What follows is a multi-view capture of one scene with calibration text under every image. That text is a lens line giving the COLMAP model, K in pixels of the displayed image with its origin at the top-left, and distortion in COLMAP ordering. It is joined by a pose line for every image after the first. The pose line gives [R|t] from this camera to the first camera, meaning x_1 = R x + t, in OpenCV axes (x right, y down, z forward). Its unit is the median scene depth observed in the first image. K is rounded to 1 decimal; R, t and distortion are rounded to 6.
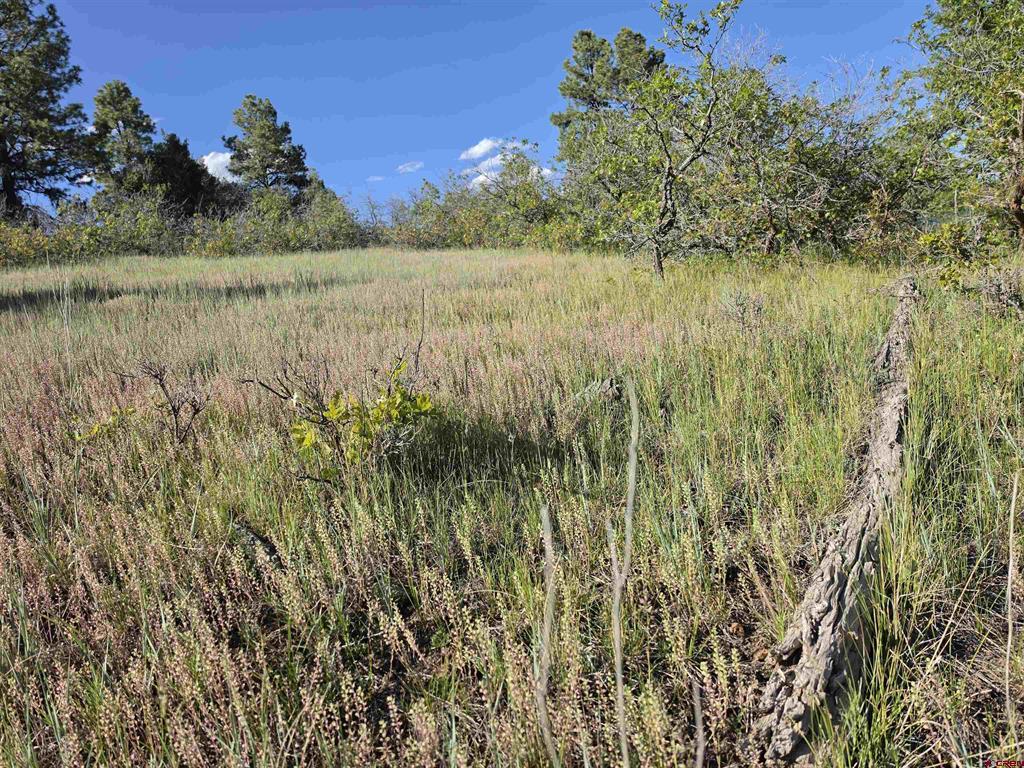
lens RADIAL K [[689.2, 0, 512.5], [0, 689.2, 385.1], [0, 0, 1]] dist [-0.001279, -0.001091]
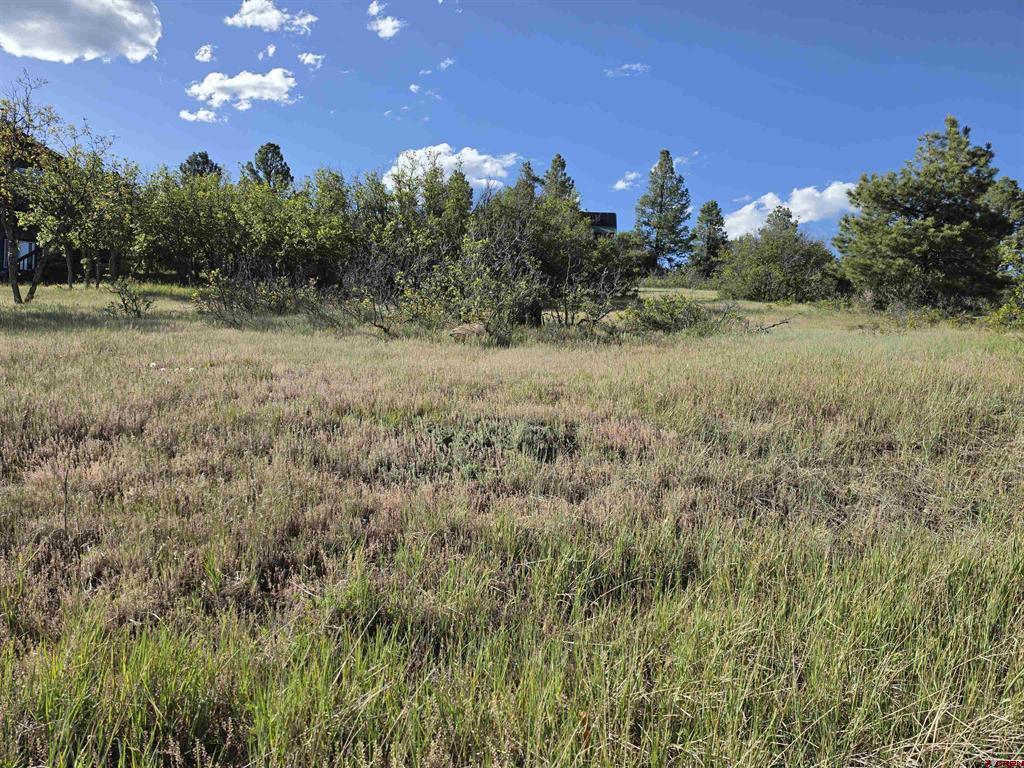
lens RADIAL K [[689.2, 0, 511.8], [0, 689.2, 384.0], [0, 0, 1]] dist [-0.001279, -0.001091]
pose [[0.696348, 0.197132, -0.690100, 0.721996], [-0.232581, 0.971632, 0.042867, 0.177121], [0.678973, 0.130654, 0.722443, -1.097869]]
